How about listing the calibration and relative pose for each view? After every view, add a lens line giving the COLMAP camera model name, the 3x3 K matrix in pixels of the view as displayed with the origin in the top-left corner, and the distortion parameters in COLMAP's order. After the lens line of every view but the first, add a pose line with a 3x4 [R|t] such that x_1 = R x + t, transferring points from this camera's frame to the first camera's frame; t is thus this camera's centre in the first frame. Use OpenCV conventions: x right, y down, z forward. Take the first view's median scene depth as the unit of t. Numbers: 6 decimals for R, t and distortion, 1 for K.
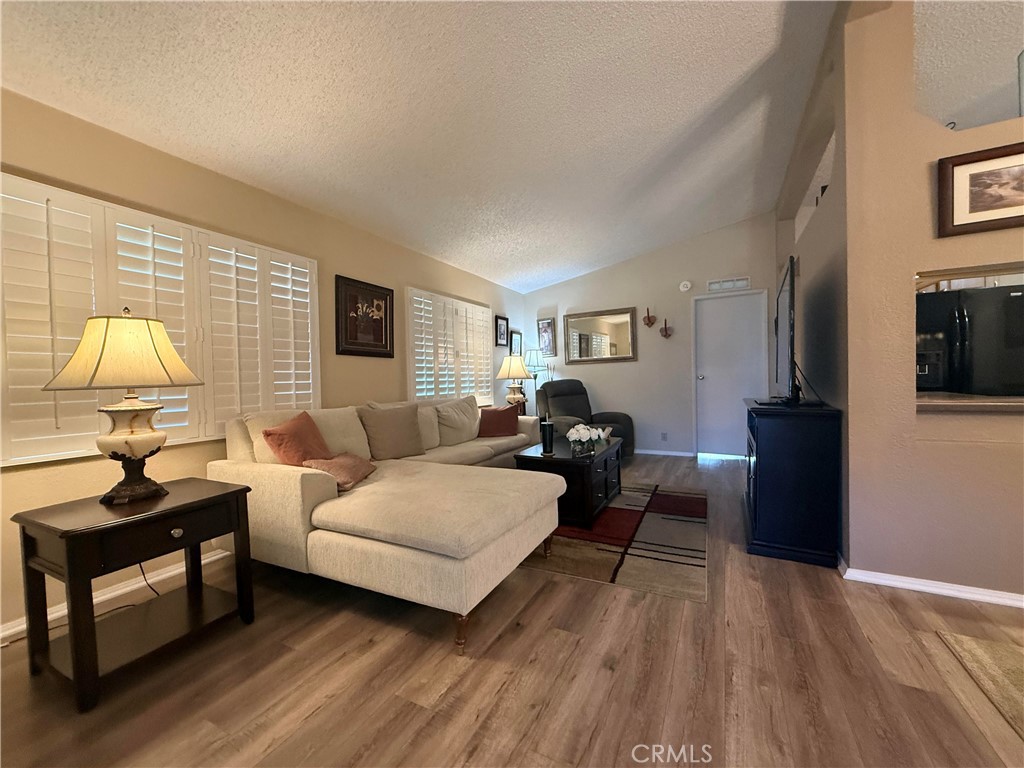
lens RADIAL K [[408.9, 0, 514.7], [0, 408.9, 386.7], [0, 0, 1]] dist [0.001299, -0.000050]
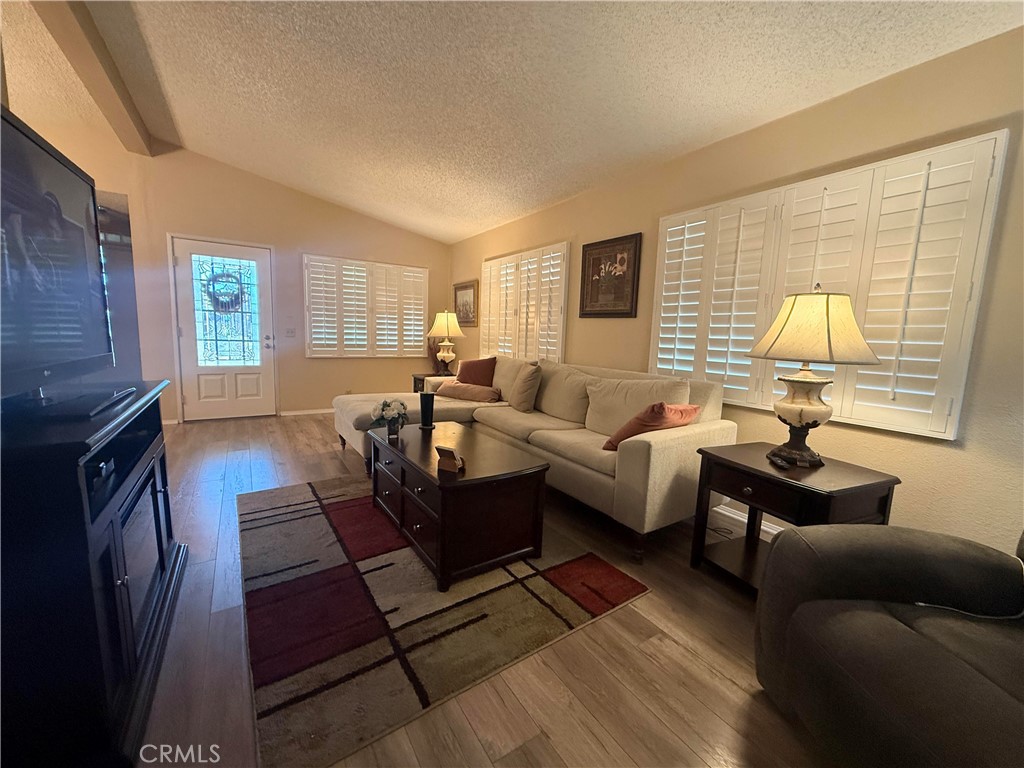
lens RADIAL K [[406.6, 0, 510.6], [0, 406.6, 386.7], [0, 0, 1]] dist [0.002888, 0.000920]
pose [[-0.494628, 0.131593, -0.859085, 0.896512], [-0.027422, 0.985615, 0.166764, -0.098898], [0.868672, 0.106044, -0.483904, 1.898614]]
